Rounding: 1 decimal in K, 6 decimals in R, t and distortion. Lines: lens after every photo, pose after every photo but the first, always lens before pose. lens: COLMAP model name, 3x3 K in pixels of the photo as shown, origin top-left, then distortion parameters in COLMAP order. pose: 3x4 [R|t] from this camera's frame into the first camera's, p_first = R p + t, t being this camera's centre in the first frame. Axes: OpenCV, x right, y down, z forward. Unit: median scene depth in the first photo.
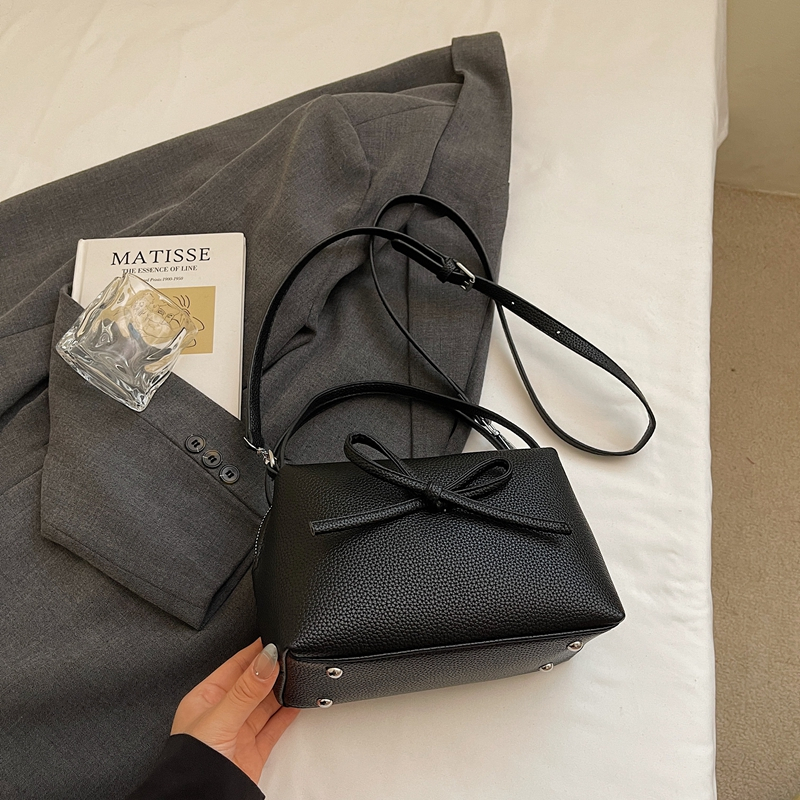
lens RADIAL K [[763.5, 0, 395.4], [0, 763.5, 401.1], [0, 0, 1]] dist [0.017818, 0.000000]
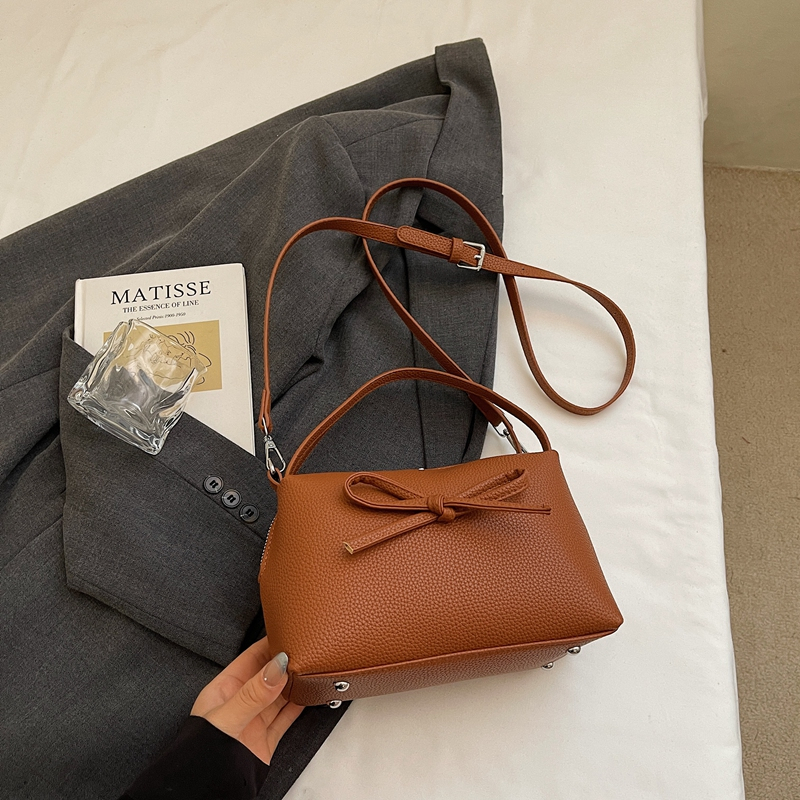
lens RADIAL K [[763.5, 0, 393.9], [0, 763.5, 399.8], [0, 0, 1]] dist [0.017818, 0.000000]
pose [[0.997679, -0.064506, 0.021800, -0.034054], [0.063672, 0.997285, 0.037001, -0.066032], [-0.024127, -0.035527, 0.999077, -0.006006]]
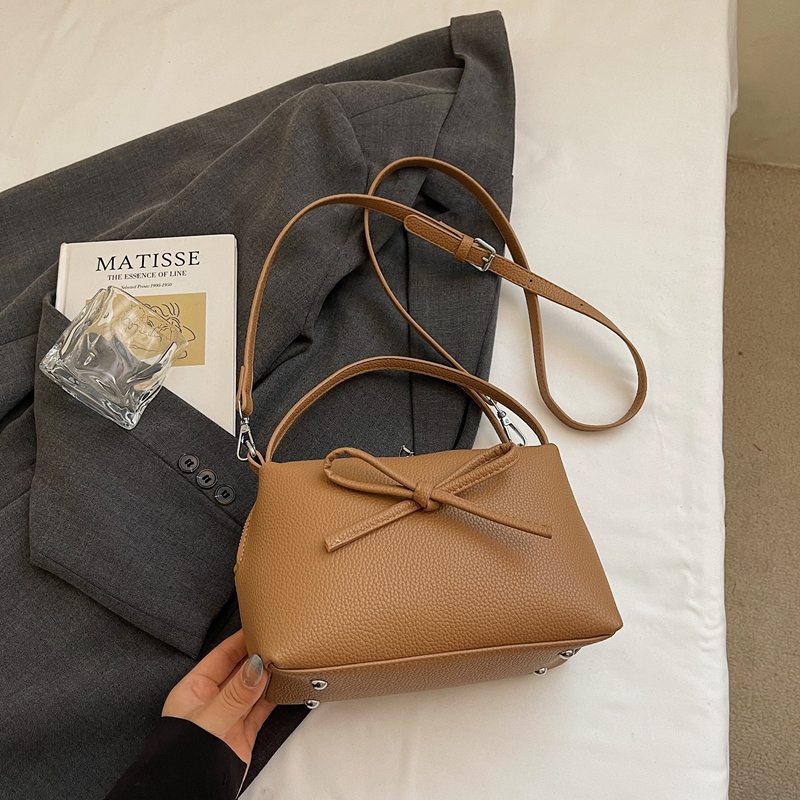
lens RADIAL K [[763.5, 0, 395.2], [0, 763.5, 397.3], [0, 0, 1]] dist [0.017818, 0.000000]
pose [[0.999914, -0.012800, 0.002736, -0.003701], [0.012653, 0.998751, 0.048327, -0.060328], [-0.003351, -0.048288, 0.998828, 0.038647]]
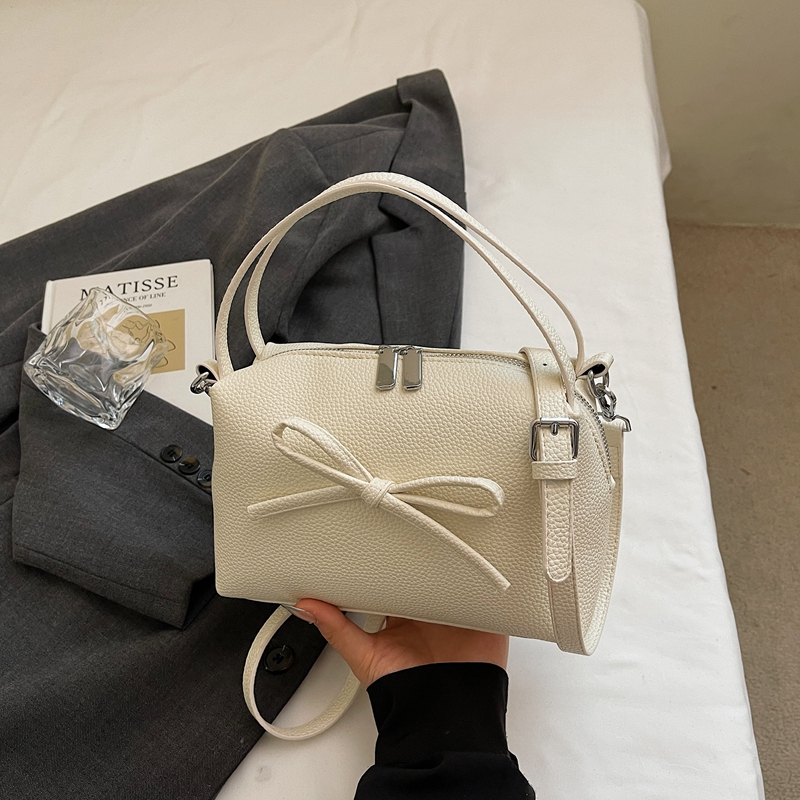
lens RADIAL K [[763.5, 0, 398.8], [0, 763.5, 405.7], [0, 0, 1]] dist [0.017818, 0.000000]
pose [[0.994827, -0.099001, 0.022760, 0.008077], [0.101294, 0.983665, -0.148801, 0.145877], [-0.007657, 0.150337, 0.988605, 0.024759]]
